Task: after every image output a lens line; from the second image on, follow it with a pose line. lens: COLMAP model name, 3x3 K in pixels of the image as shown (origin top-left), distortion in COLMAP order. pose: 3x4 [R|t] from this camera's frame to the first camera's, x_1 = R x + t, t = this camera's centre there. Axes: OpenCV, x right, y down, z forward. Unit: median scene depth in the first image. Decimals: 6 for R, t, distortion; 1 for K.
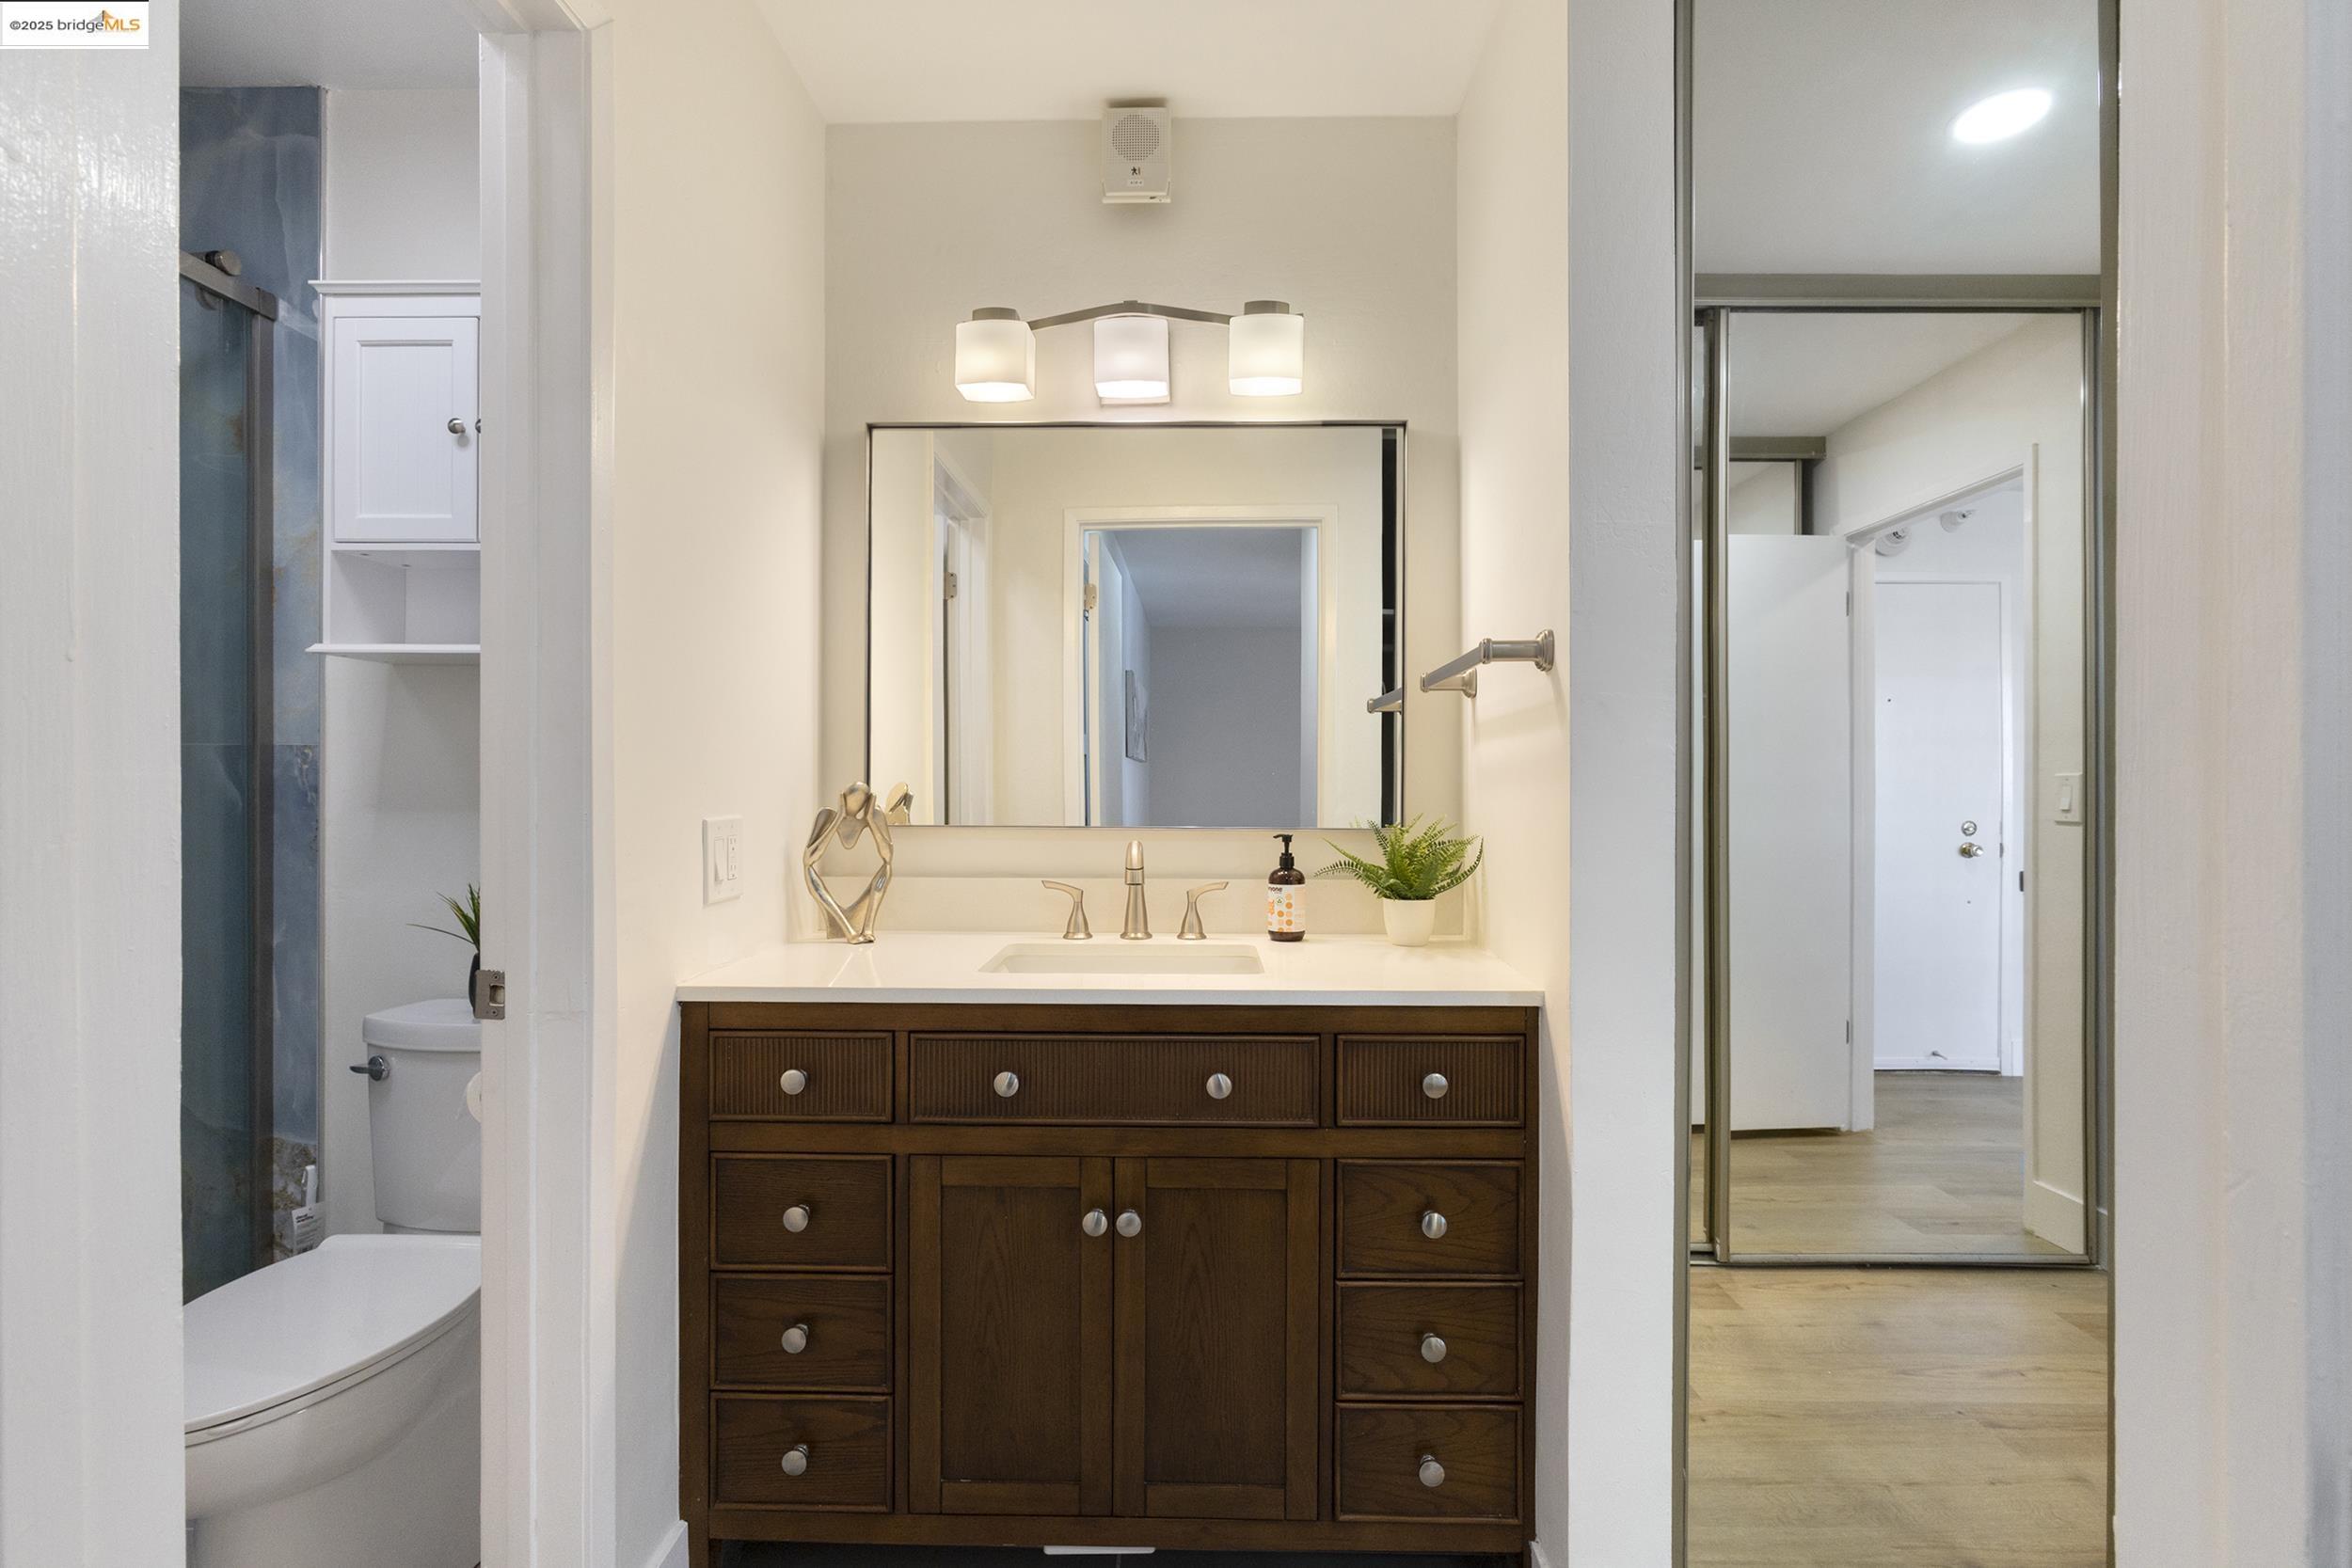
lens RADIAL K [[1092.5, 0, 1165.7], [0, 1092.5, 792.8], [0, 0, 1]] dist [-0.008391, 0.005090]
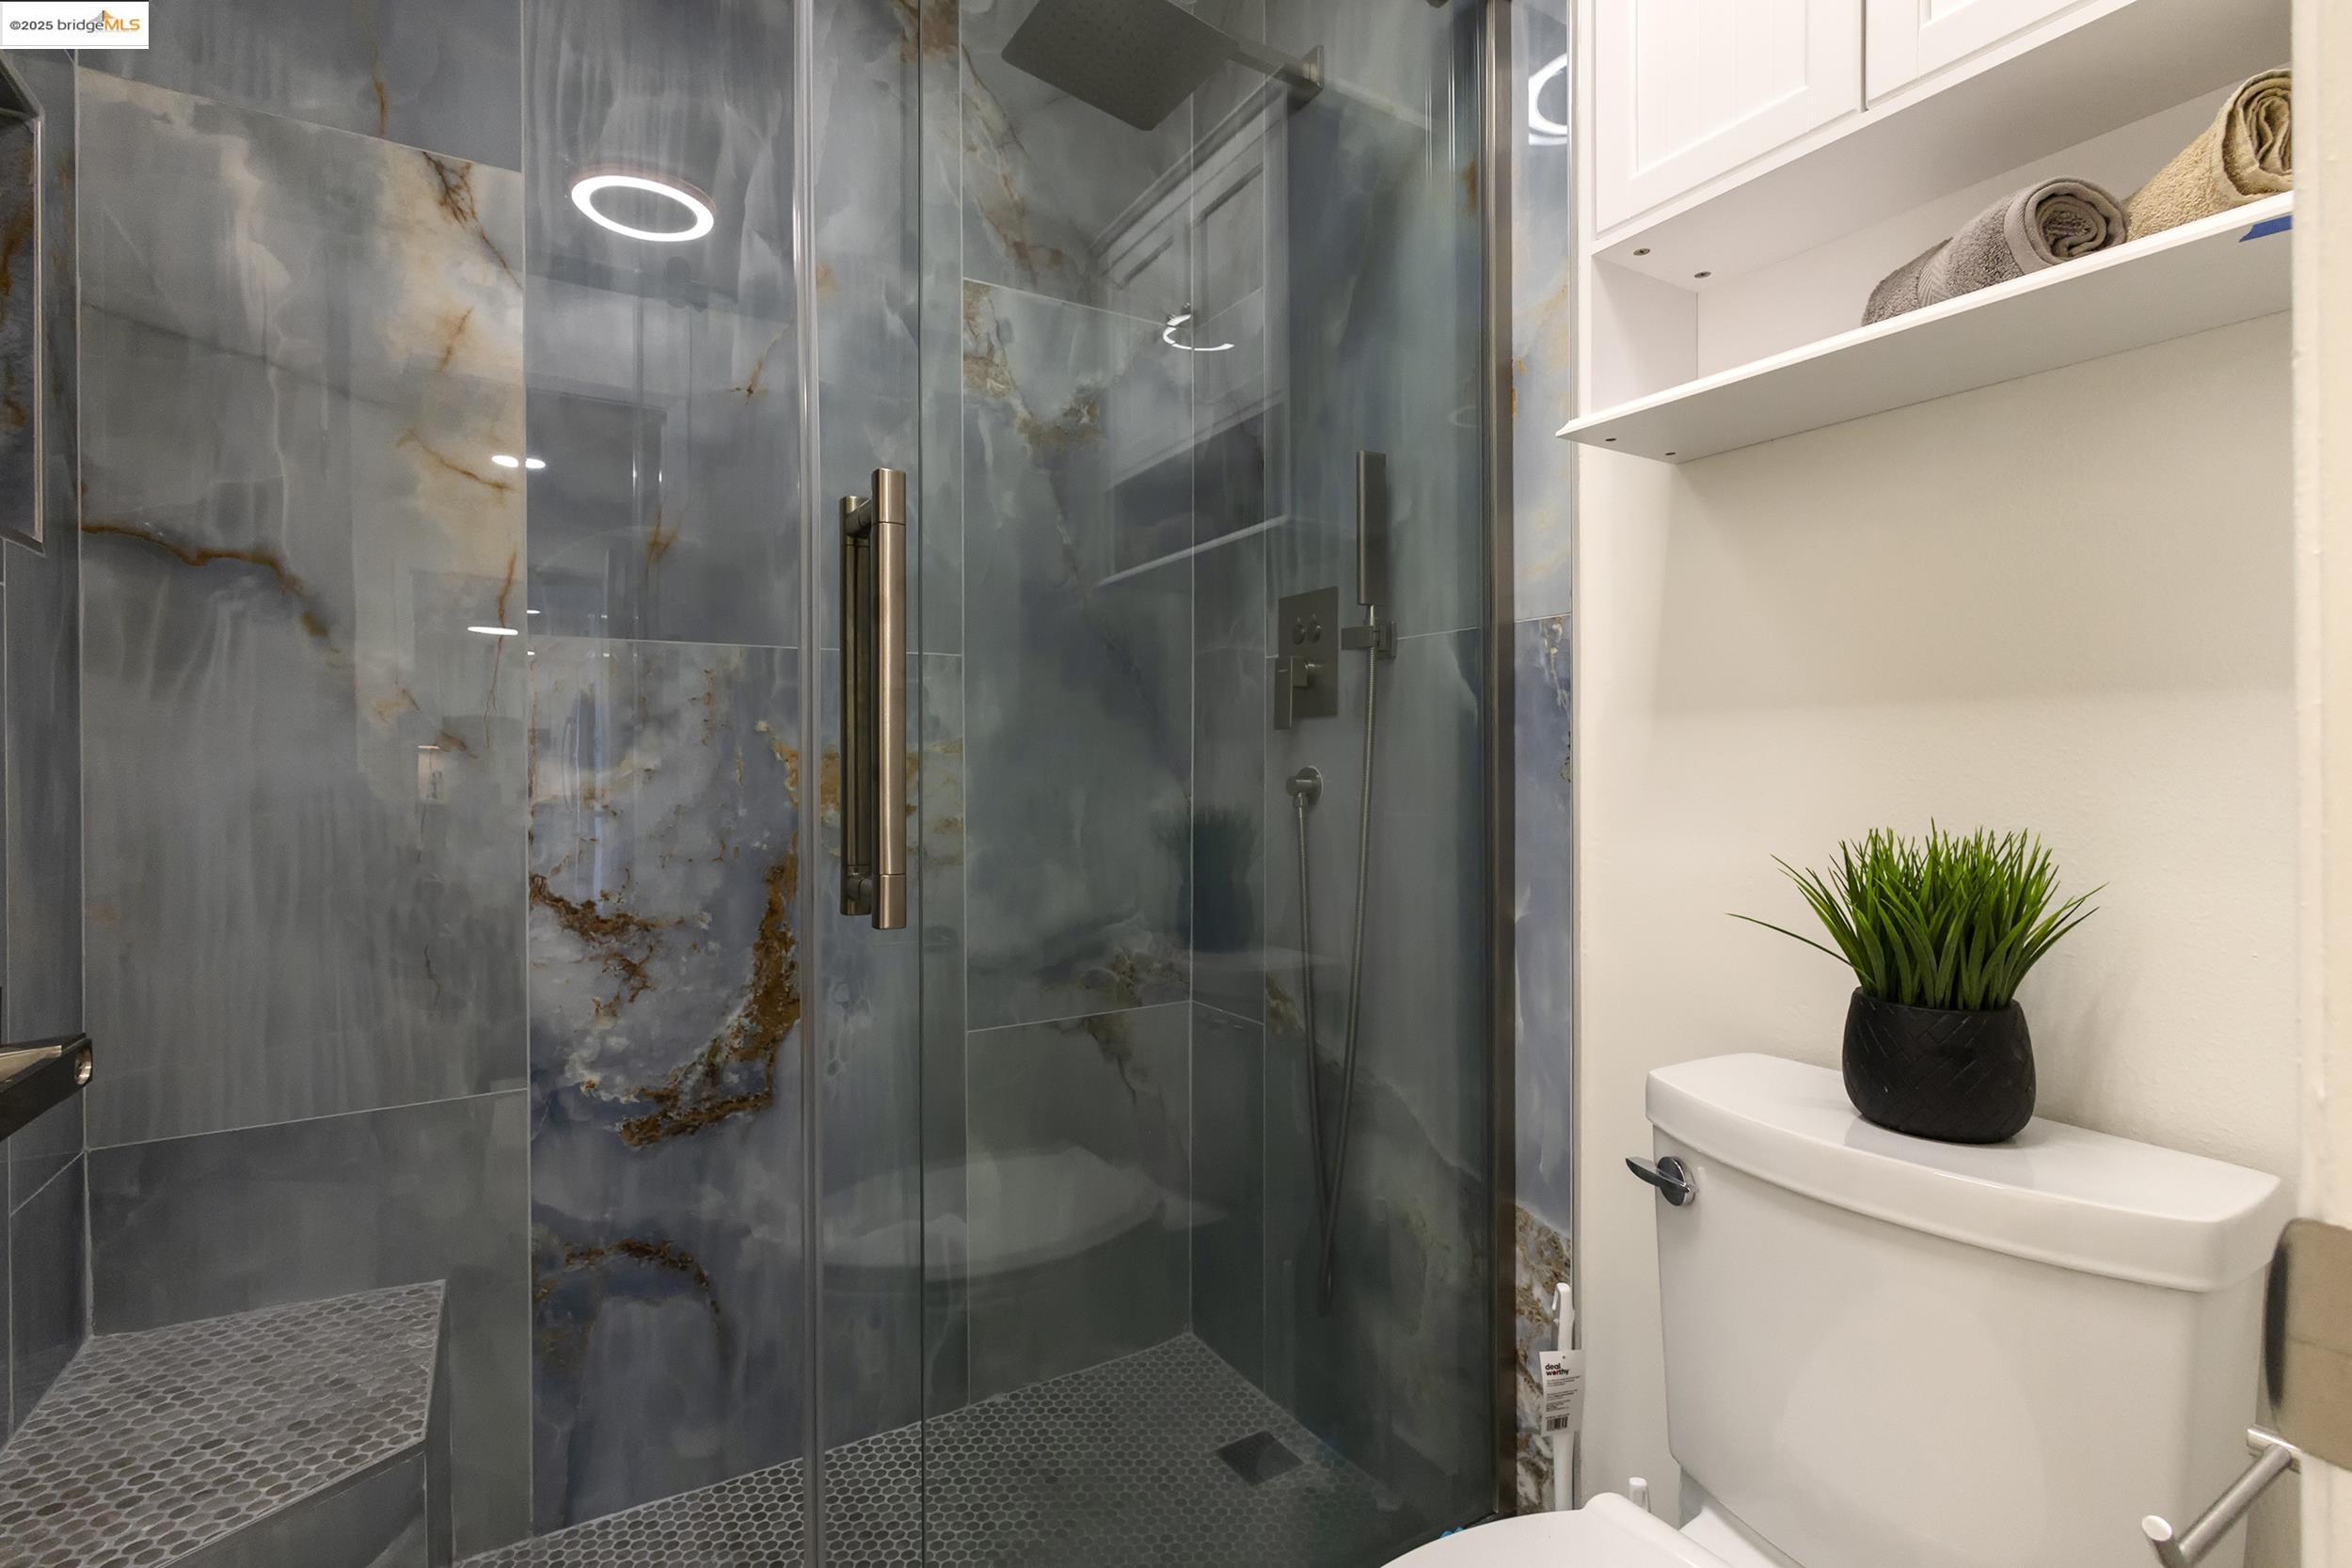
lens RADIAL K [[1092.5, 0, 1167.4], [0, 1092.5, 779.8], [0, 0, 1]] dist [-0.008391, 0.005090]
pose [[0.539464, 0.002134, -0.842006, -0.369904], [0.006440, 0.999957, 0.006661, 0.047944], [0.841984, -0.009016, 0.539428, 0.458826]]
